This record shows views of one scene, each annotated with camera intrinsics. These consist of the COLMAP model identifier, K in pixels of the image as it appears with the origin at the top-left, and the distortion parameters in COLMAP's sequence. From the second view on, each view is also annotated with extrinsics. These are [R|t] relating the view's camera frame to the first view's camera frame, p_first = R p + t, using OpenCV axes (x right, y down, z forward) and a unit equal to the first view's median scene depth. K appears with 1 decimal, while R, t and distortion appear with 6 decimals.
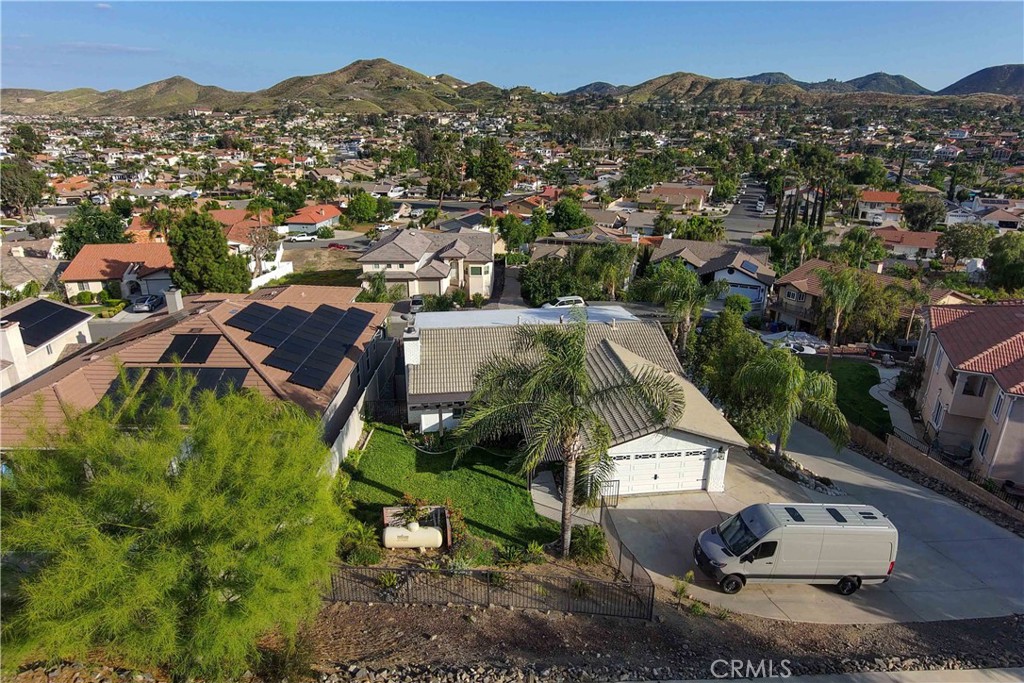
lens RADIAL K [[616.3, 0, 512.1], [0, 616.3, 340.9], [0, 0, 1]] dist [-0.004738, 0.004966]
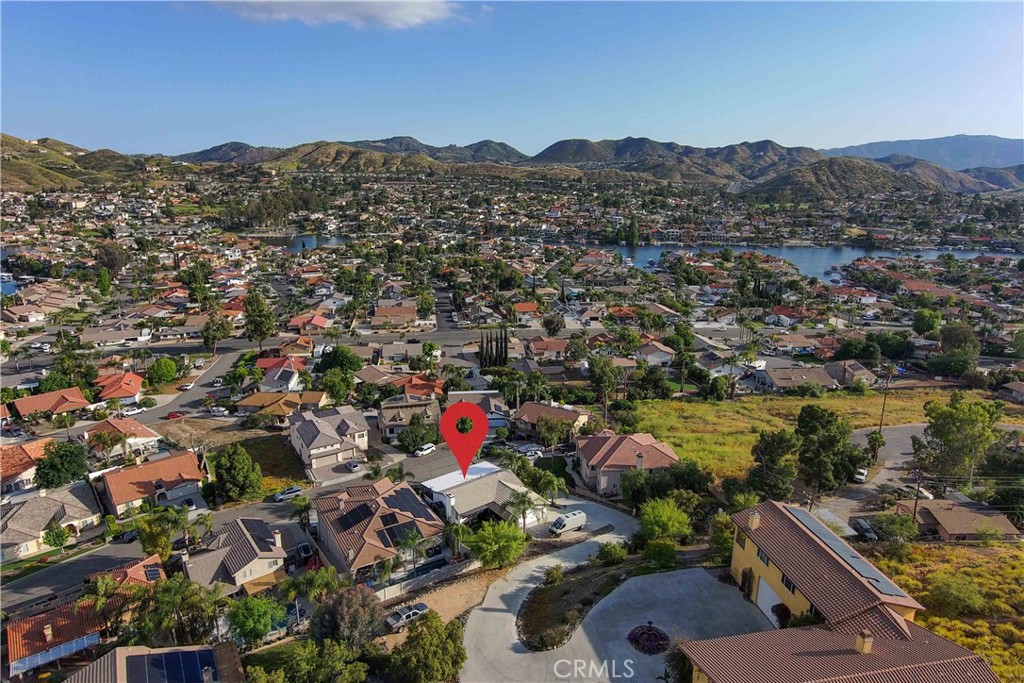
lens RADIAL K [[616.3, 0, 514.1], [0, 616.3, 336.1], [0, 0, 1]] dist [-0.004738, 0.004966]
pose [[0.855335, -0.133501, 0.500580, -0.097162], [0.176743, 0.983455, -0.039718, -0.045248], [-0.486996, 0.122447, 0.864779, -0.143442]]
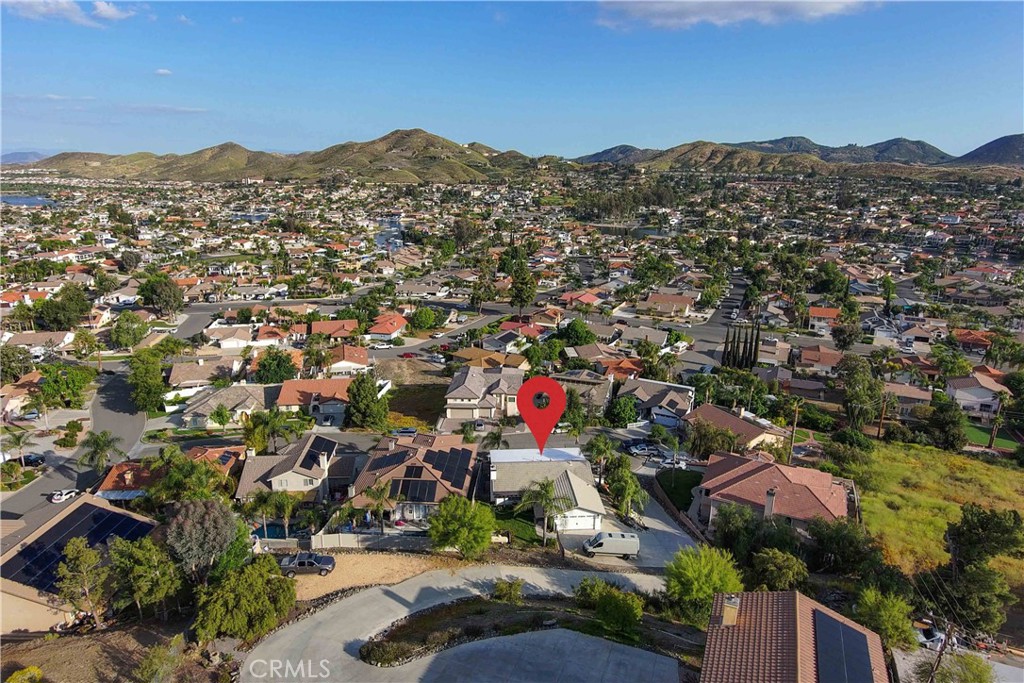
lens RADIAL K [[616.3, 0, 513.3], [0, 616.3, 338.9], [0, 0, 1]] dist [-0.004738, 0.004966]
pose [[0.999115, 0.018412, -0.037815, 0.001152], [-0.021598, 0.996091, -0.085647, -0.024517], [0.036090, 0.086388, 0.995608, -0.123383]]
